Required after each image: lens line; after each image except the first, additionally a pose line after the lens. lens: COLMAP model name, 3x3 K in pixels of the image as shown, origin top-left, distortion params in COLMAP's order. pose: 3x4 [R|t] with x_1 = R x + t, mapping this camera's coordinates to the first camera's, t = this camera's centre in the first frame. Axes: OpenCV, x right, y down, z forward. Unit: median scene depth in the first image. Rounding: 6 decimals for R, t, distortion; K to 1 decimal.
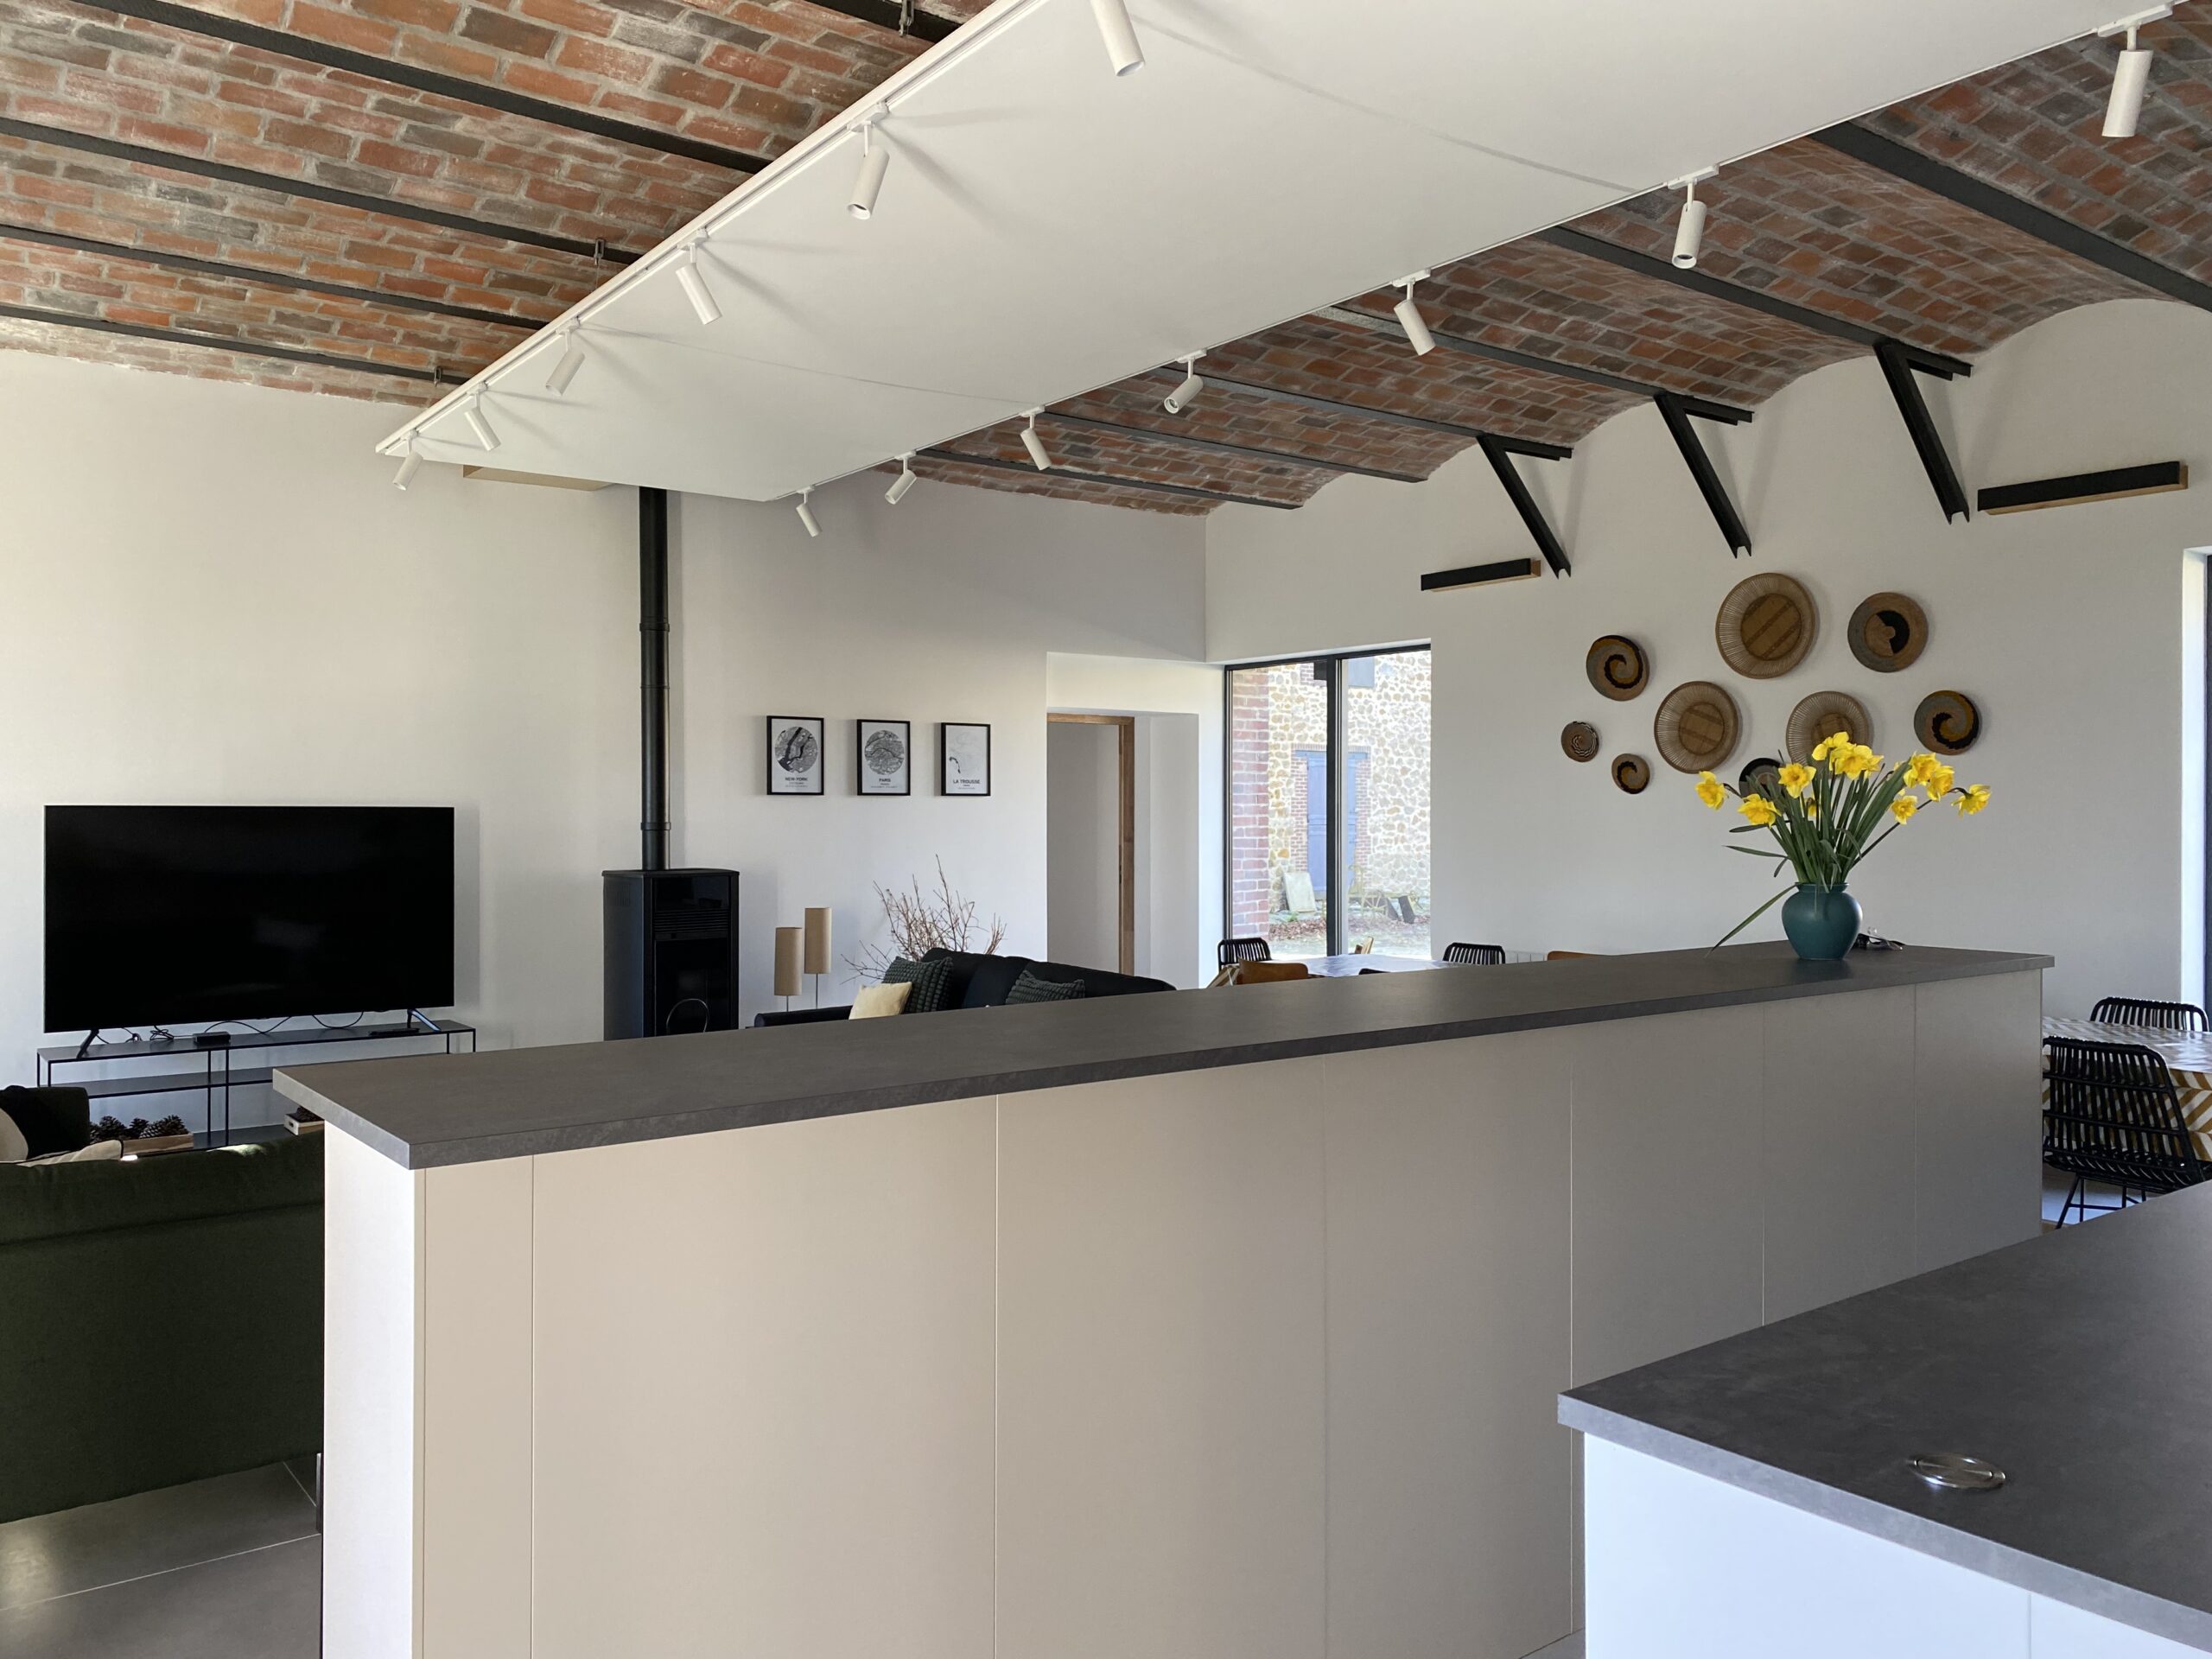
lens RADIAL K [[1707.1, 0, 1107.1], [0, 1707.1, 839.2], [0, 0, 1]] dist [0.025431, -0.015522]
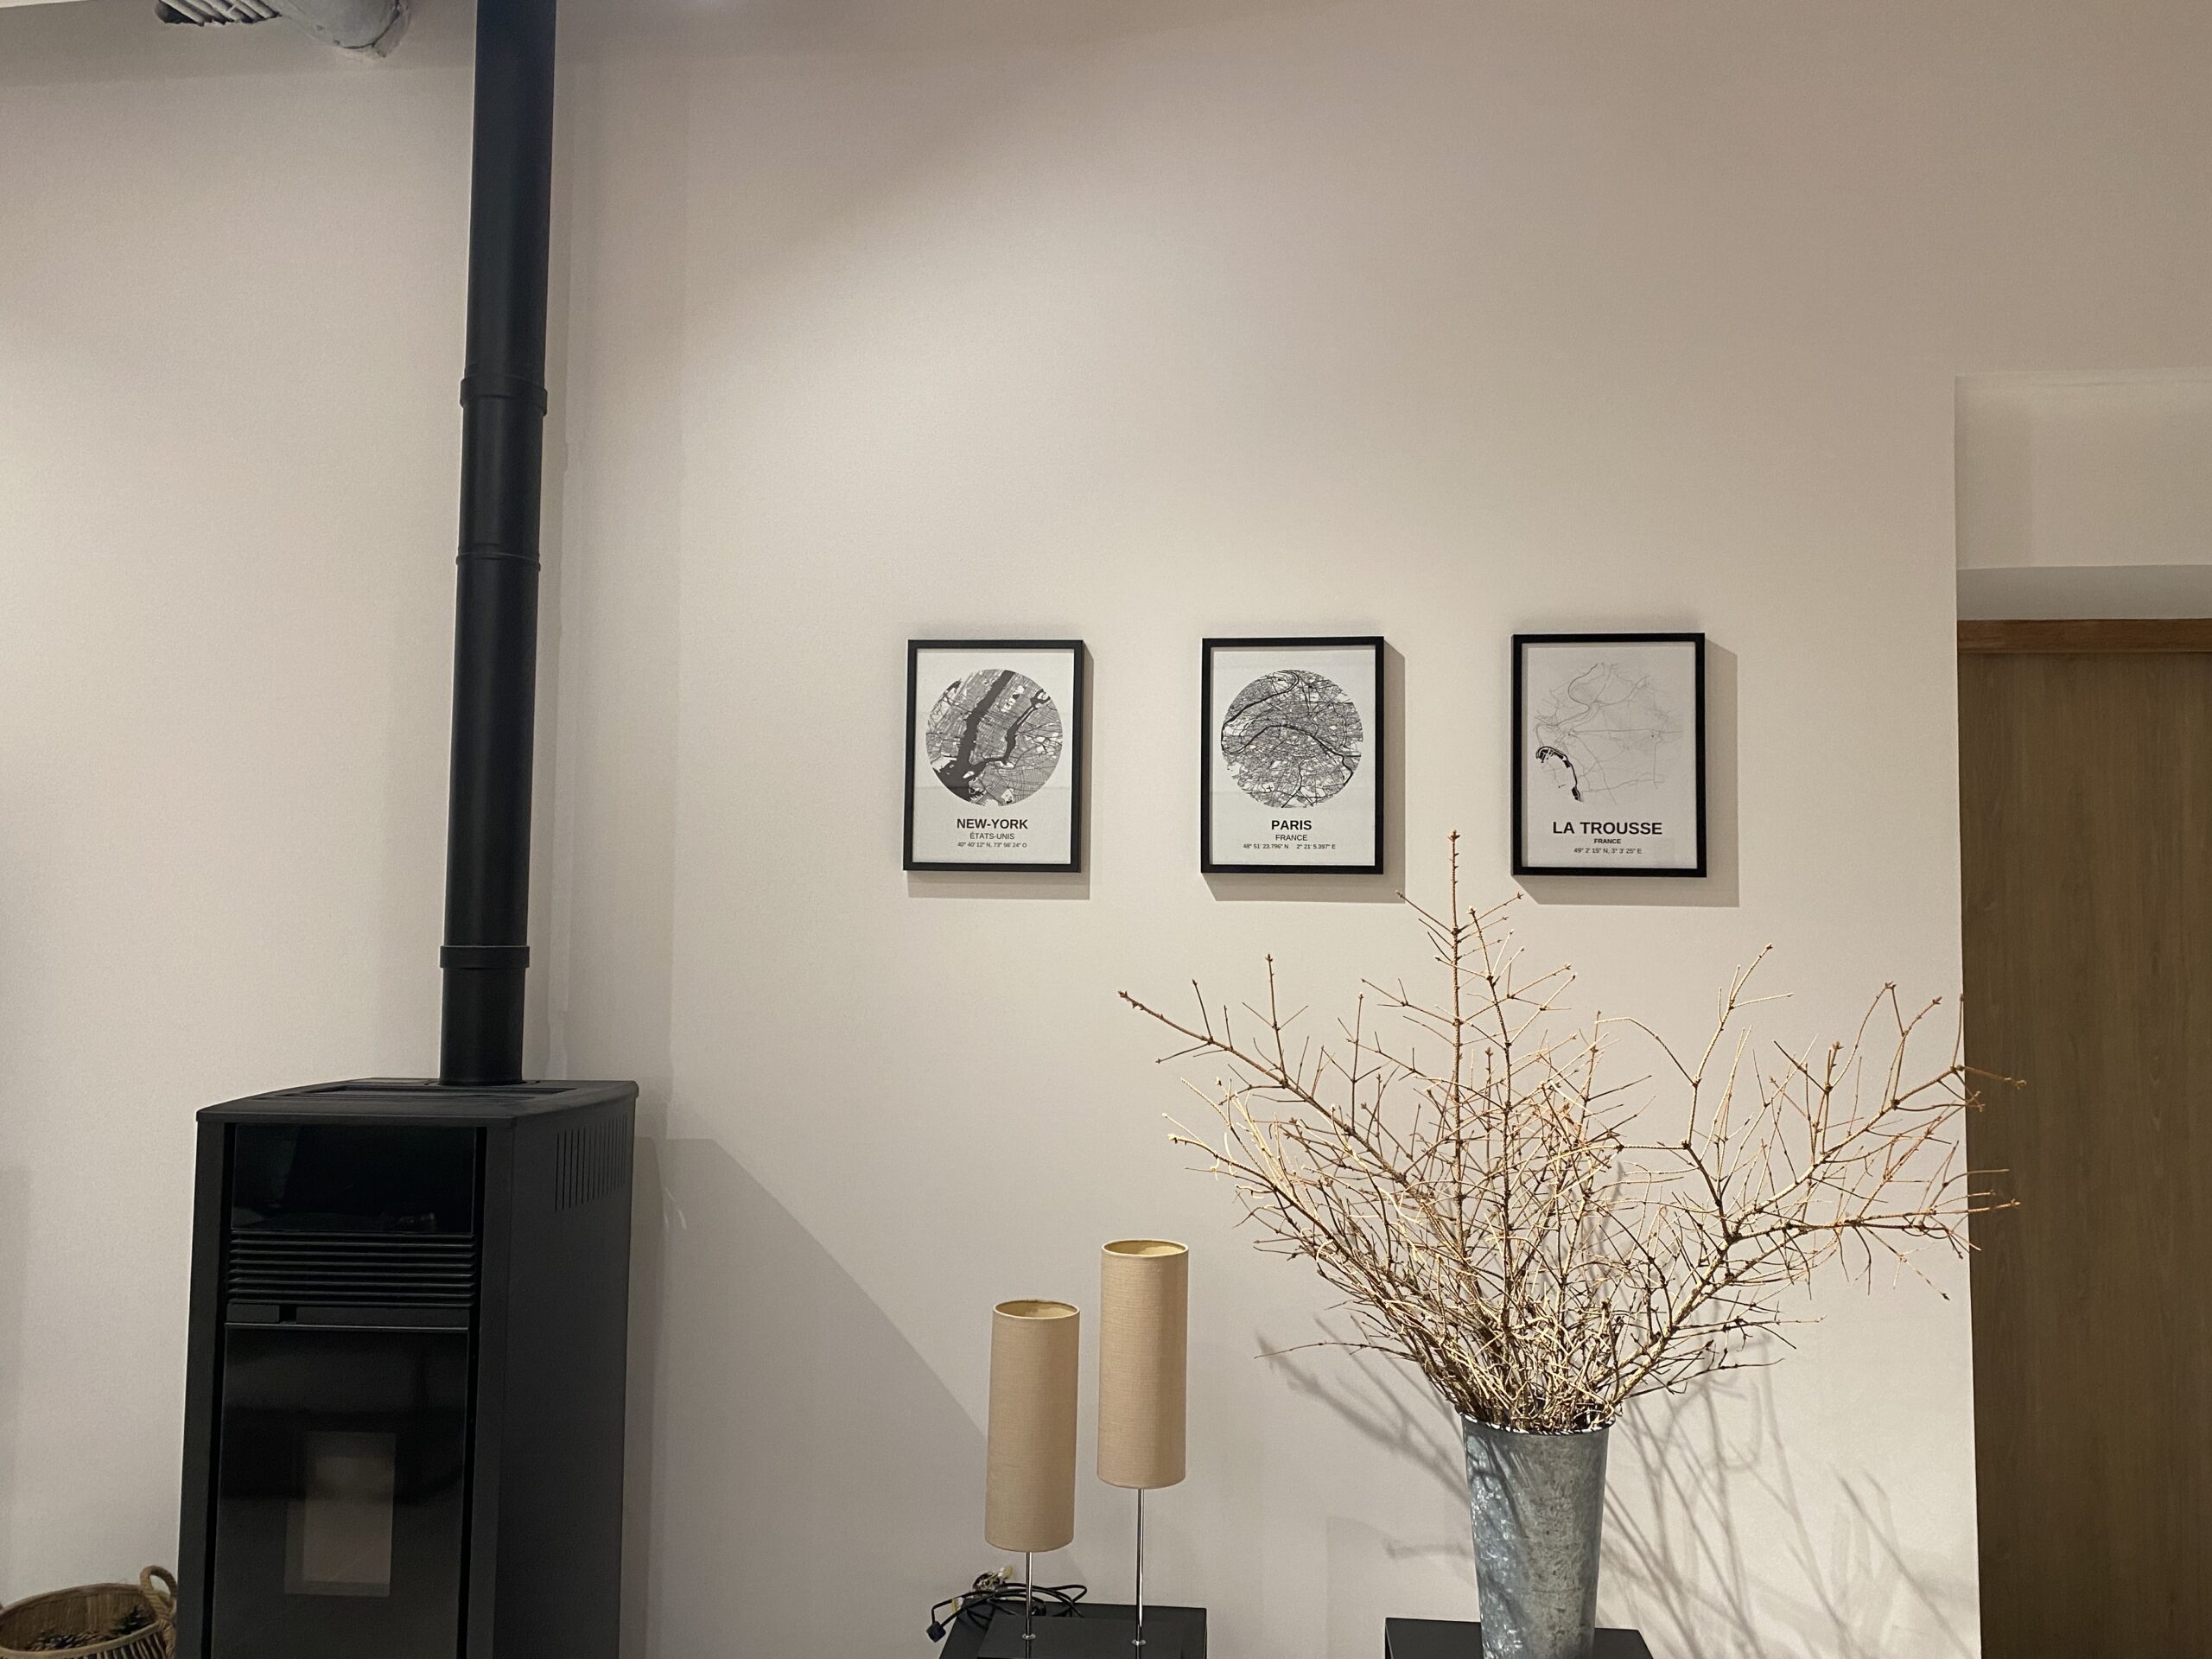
lens RADIAL K [[1707.1, 0, 1111.5], [0, 1707.1, 820.8], [0, 0, 1]] dist [0.025431, -0.015522]
pose [[0.756690, -0.022972, -0.653370, 0.067884], [-0.016998, 0.998353, -0.054788, -0.020434], [0.653552, 0.052564, 0.755054, 0.888595]]
